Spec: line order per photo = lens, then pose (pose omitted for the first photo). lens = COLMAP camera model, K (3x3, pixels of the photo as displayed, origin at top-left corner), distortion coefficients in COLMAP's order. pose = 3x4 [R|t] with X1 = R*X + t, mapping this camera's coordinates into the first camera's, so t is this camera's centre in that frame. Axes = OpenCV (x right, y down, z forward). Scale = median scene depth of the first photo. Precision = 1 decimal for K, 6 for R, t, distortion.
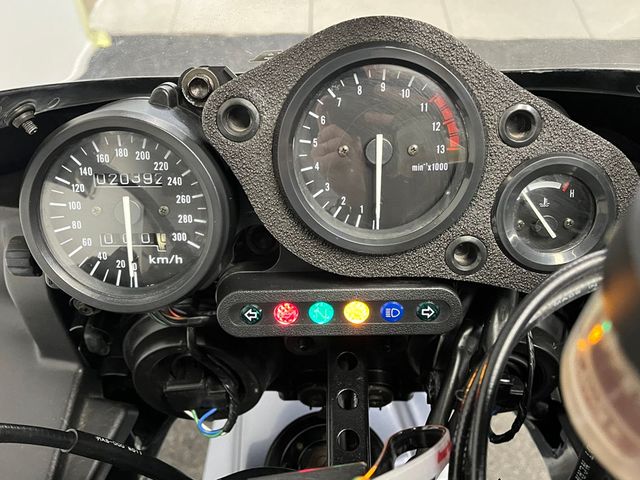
lens RADIAL K [[643.5, 0, 320.0], [0, 643.5, 240.0], [0, 0, 1]] dist [0.007437, 0.006115]
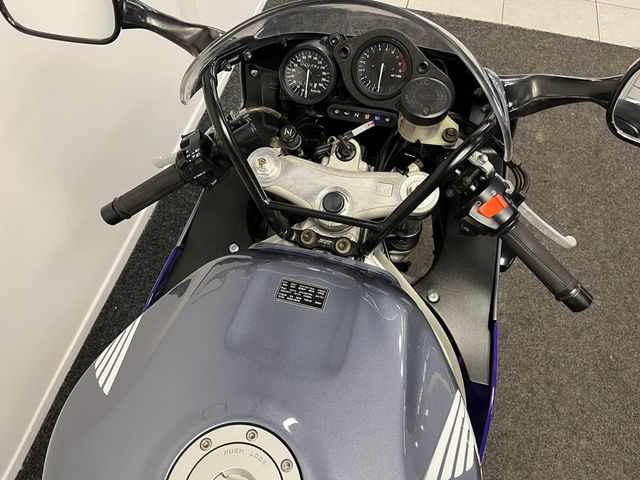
lens RADIAL K [[482.5, 0, 320.0], [0, 482.5, 240.0], [0, 0, 1]] dist [0.009652, 0.001182]
pose [[0.968097, 0.215654, -0.127596, 0.287570], [-0.190721, 0.964438, 0.182990, 0.326243], [0.162521, -0.152817, 0.974799, -1.655780]]
